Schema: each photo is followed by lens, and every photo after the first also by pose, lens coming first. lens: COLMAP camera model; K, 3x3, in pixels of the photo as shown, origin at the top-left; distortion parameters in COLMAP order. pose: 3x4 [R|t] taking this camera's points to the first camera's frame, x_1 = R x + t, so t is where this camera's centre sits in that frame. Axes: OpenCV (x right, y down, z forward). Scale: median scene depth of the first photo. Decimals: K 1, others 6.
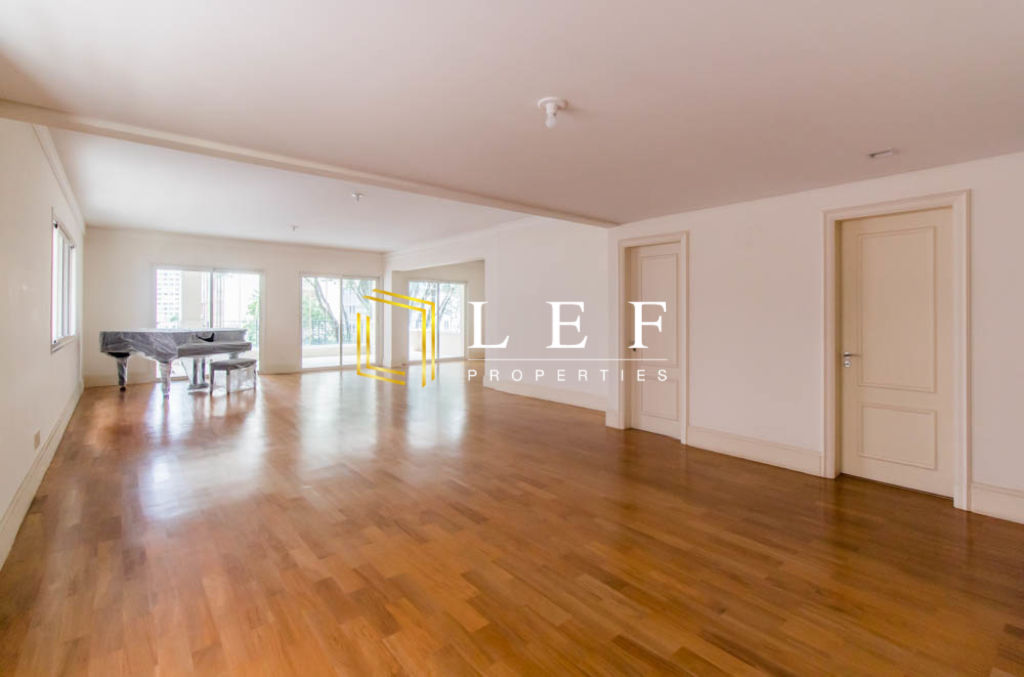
lens RADIAL K [[470.0, 0, 495.6], [0, 470.0, 315.9], [0, 0, 1]] dist [0.000496, 0.000125]
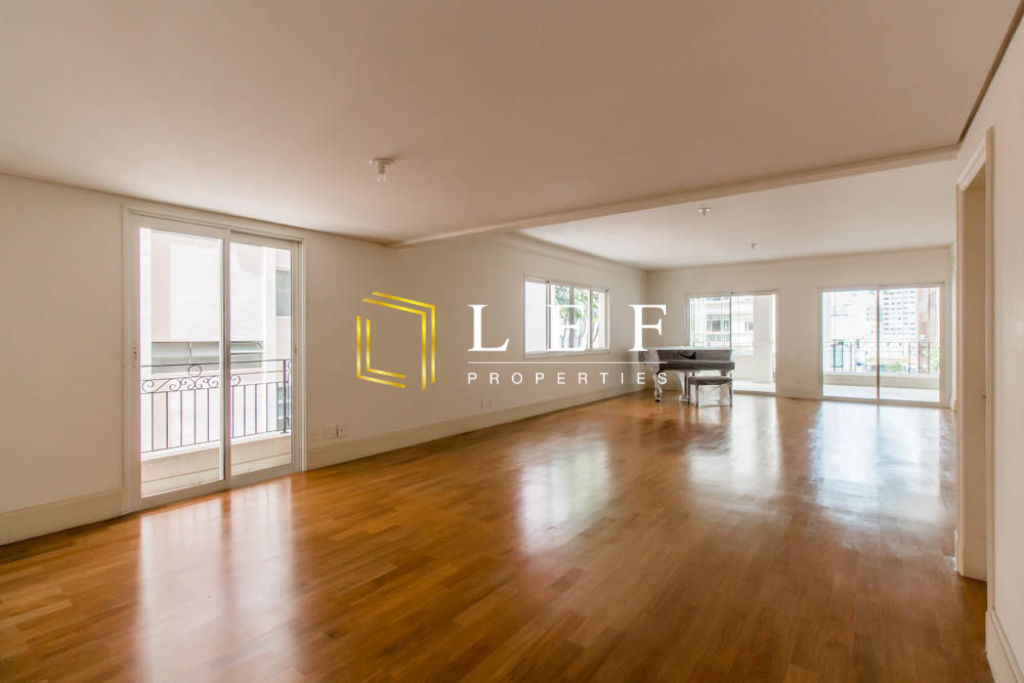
lens RADIAL K [[472.9, 0, 520.1], [0, 472.9, 336.1], [0, 0, 1]] dist [0.000481, 0.000953]
pose [[0.260812, -0.002412, -0.965387, 0.392225], [0.000979, 0.999997, -0.002234, 0.000868], [0.965389, -0.000362, 0.260813, 0.286553]]
